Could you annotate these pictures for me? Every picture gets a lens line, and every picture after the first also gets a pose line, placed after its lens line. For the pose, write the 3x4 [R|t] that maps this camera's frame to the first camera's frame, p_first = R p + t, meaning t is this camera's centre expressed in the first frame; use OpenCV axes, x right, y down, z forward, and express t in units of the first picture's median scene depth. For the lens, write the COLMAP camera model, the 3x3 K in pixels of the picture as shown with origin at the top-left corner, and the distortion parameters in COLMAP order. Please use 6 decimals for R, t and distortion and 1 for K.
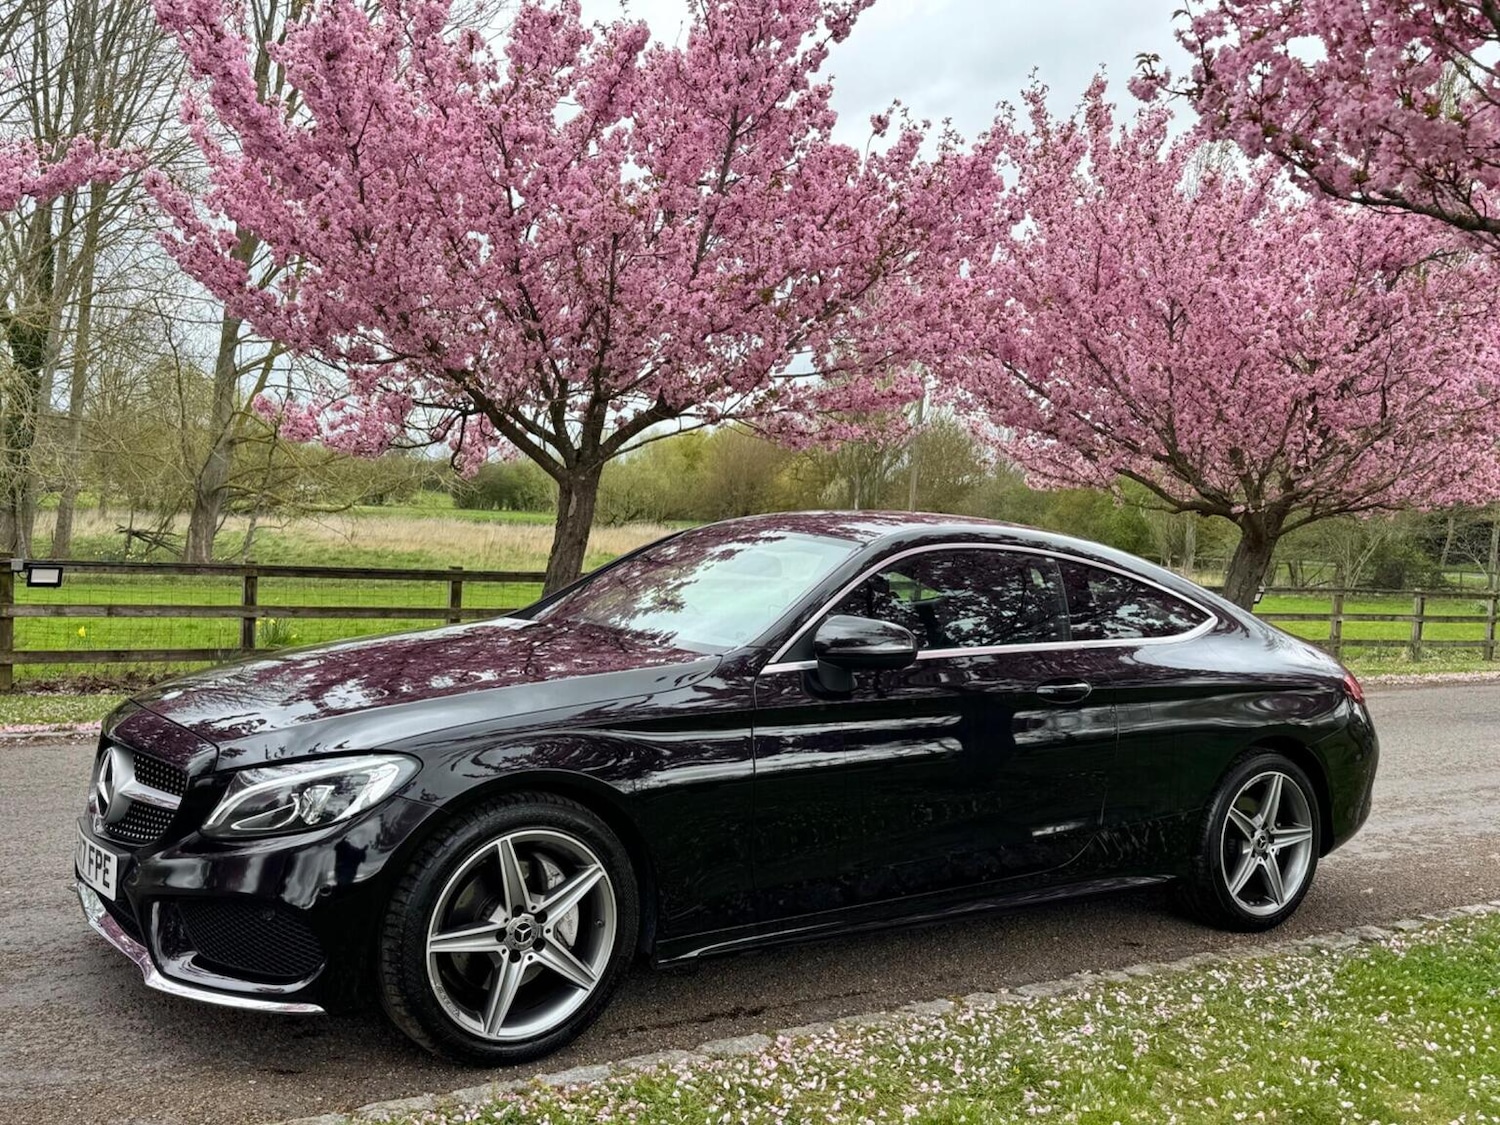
lens RADIAL K [[1479.2, 0, 751.2], [0, 1479.2, 568.5], [0, 0, 1]] dist [0.171207, -0.341316]
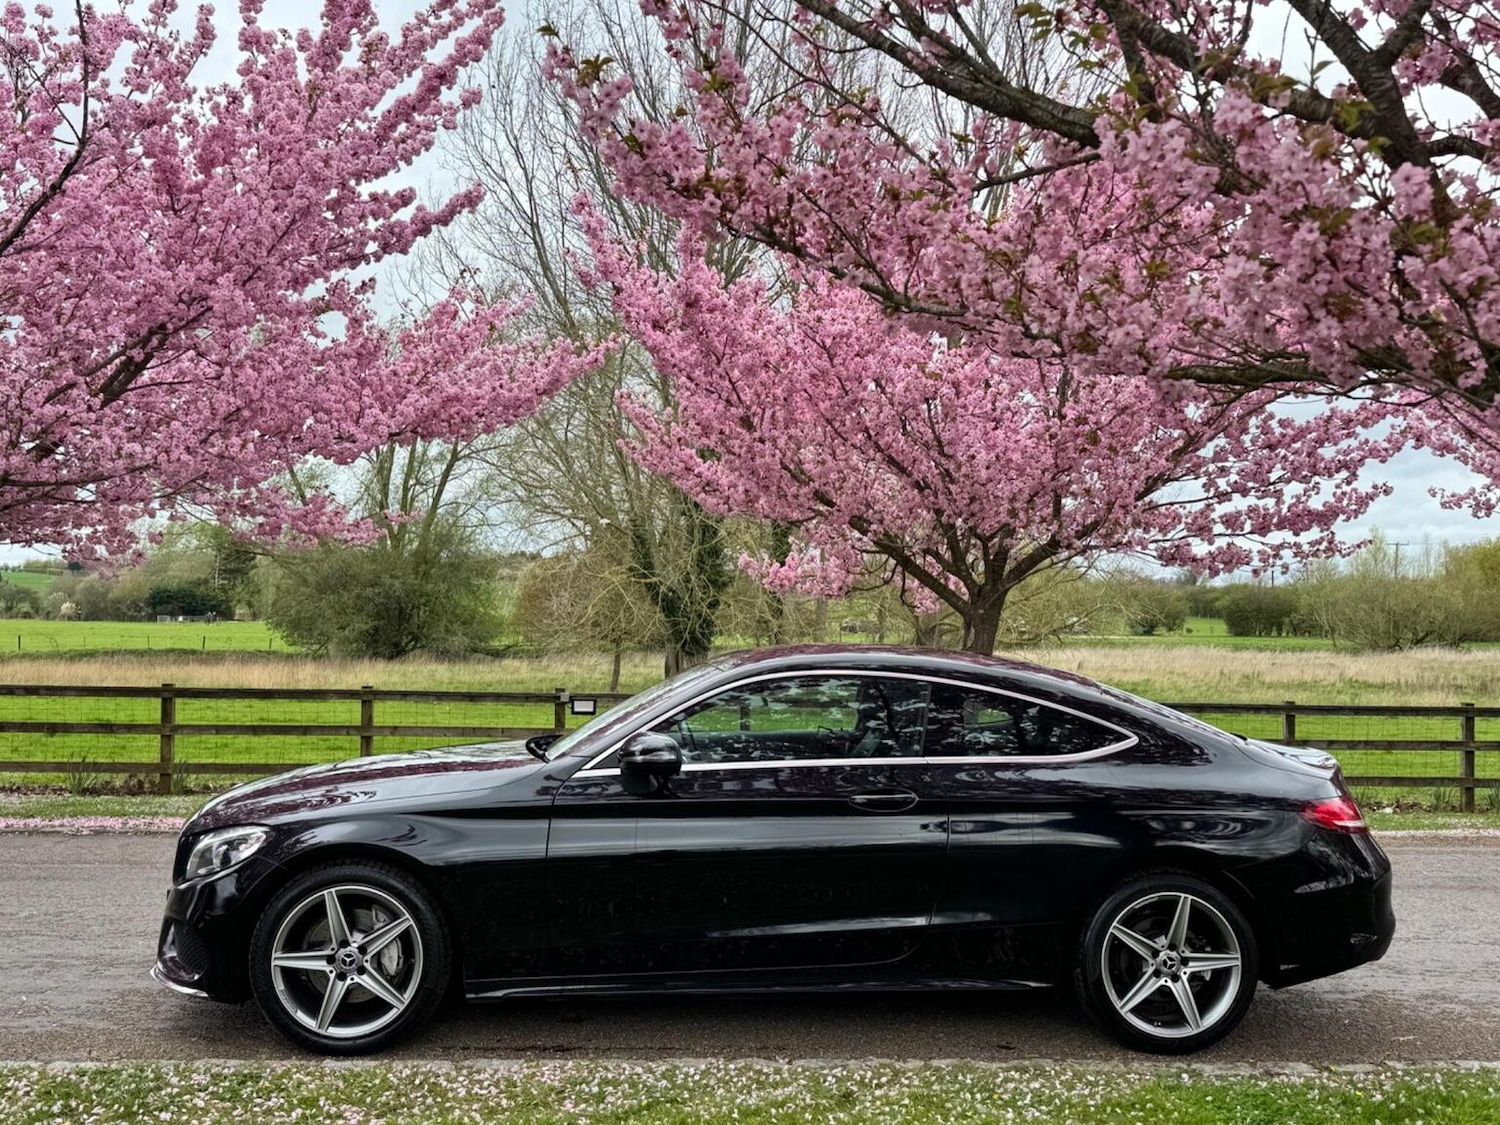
lens RADIAL K [[1480.5, 0, 746.4], [0, 1480.5, 563.6], [0, 0, 1]] dist [0.155699, -0.297693]
pose [[0.860837, -0.055106, -0.505888, 0.643865], [0.009375, 0.995668, -0.092505, 0.005683], [0.508794, 0.074889, 0.857625, -0.031456]]
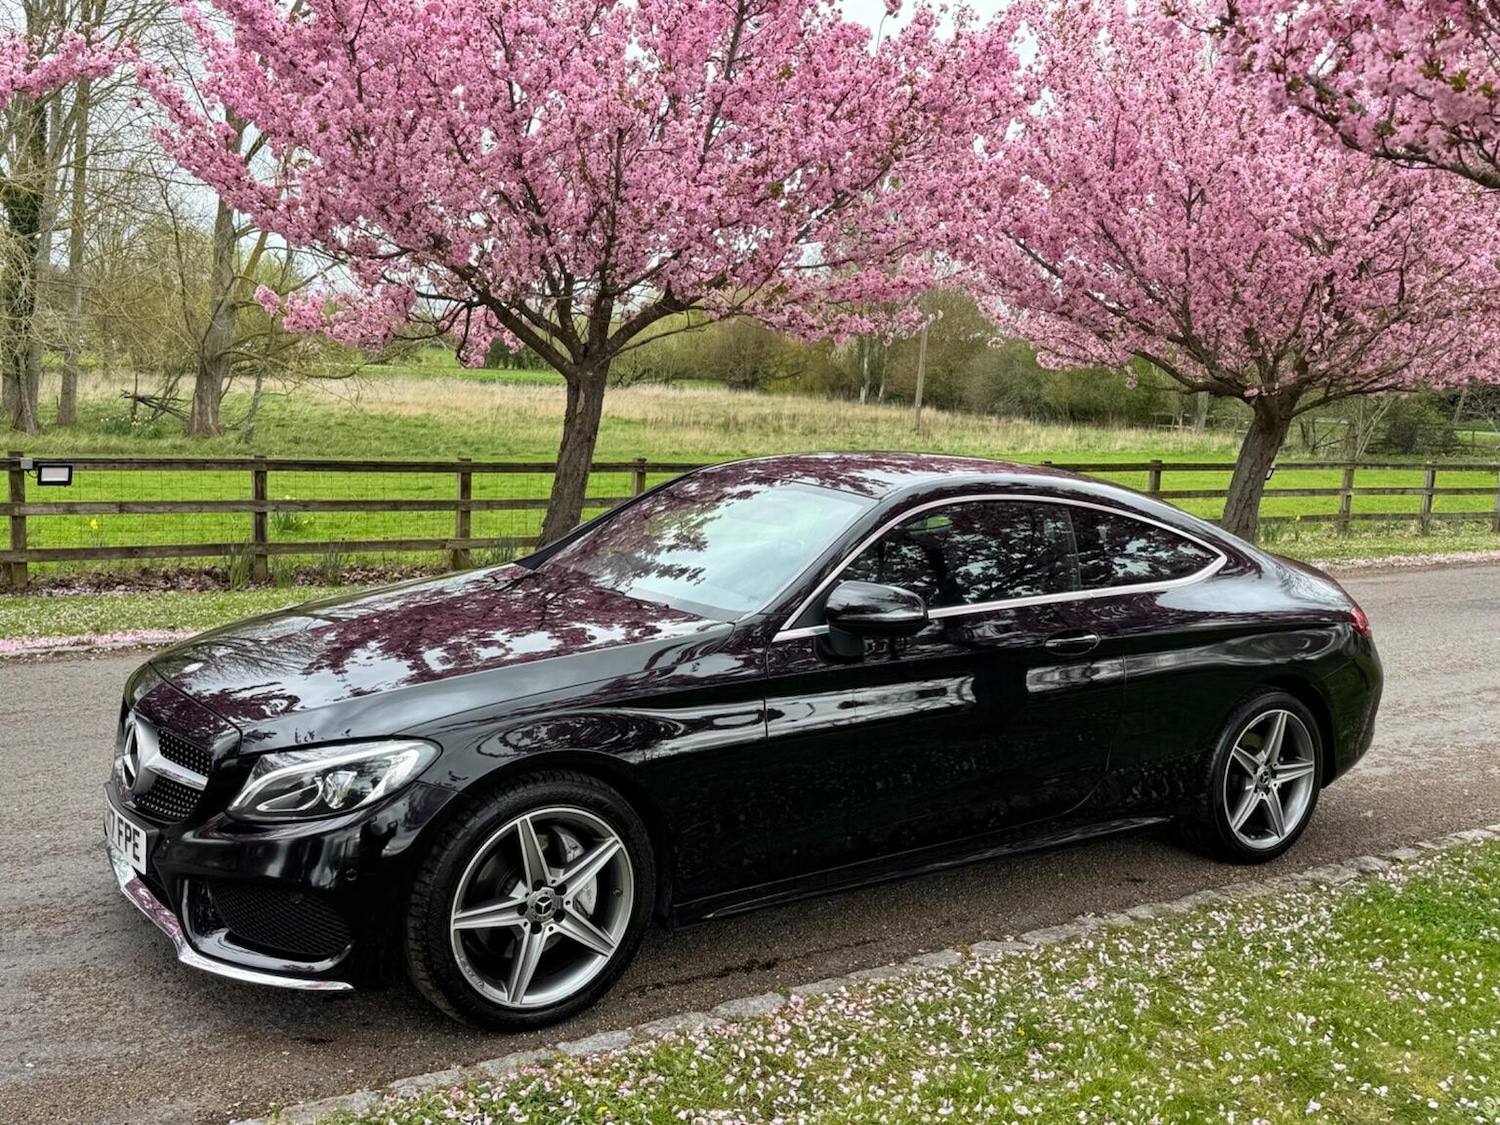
lens RADIAL K [[1480.2, 0, 755.8], [0, 1480.2, 565.1], [0, 0, 1]] dist [0.167655, -0.334531]
pose [[0.999987, -0.004246, -0.002982, -0.001666], [0.004510, 0.995462, 0.095054, -0.062194], [0.002565, -0.095067, 0.995468, -0.001189]]
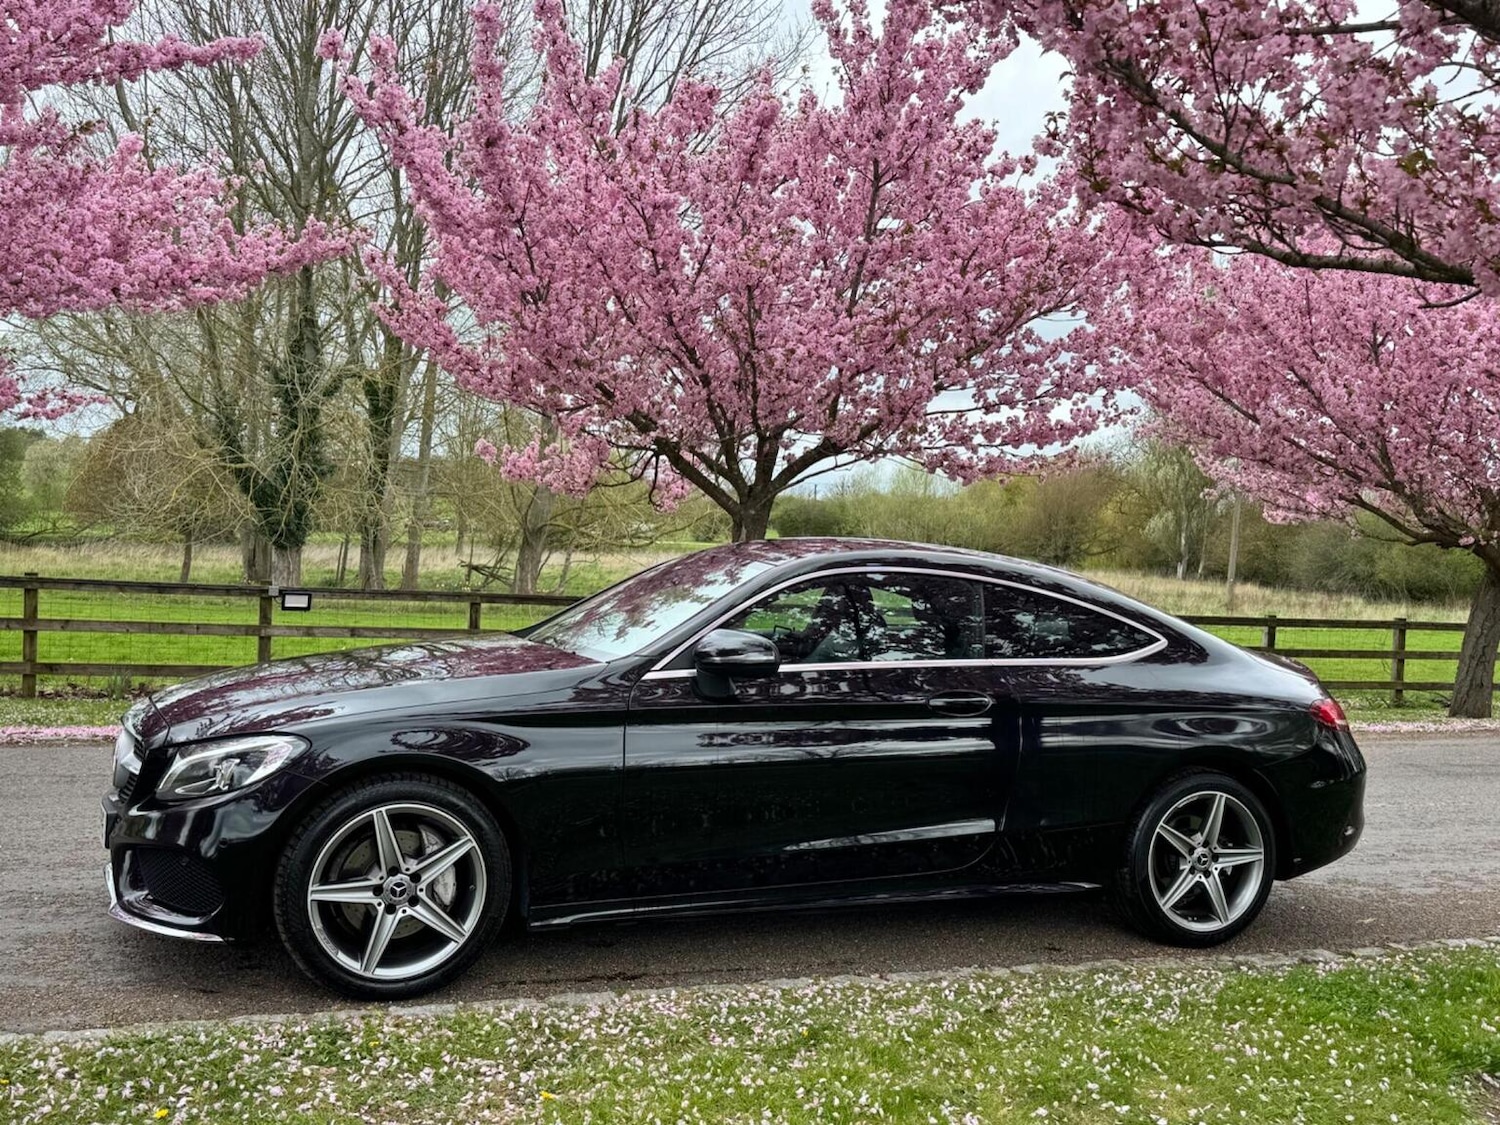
lens RADIAL K [[1479.2, 0, 751.2], [0, 1479.2, 568.5], [0, 0, 1]] dist [0.171207, -0.341316]
pose [[0.974470, 0.002013, -0.224508, 0.278784], [-0.007414, 0.999703, -0.023216, 0.009166], [0.224395, 0.024287, 0.974196, -0.077197]]
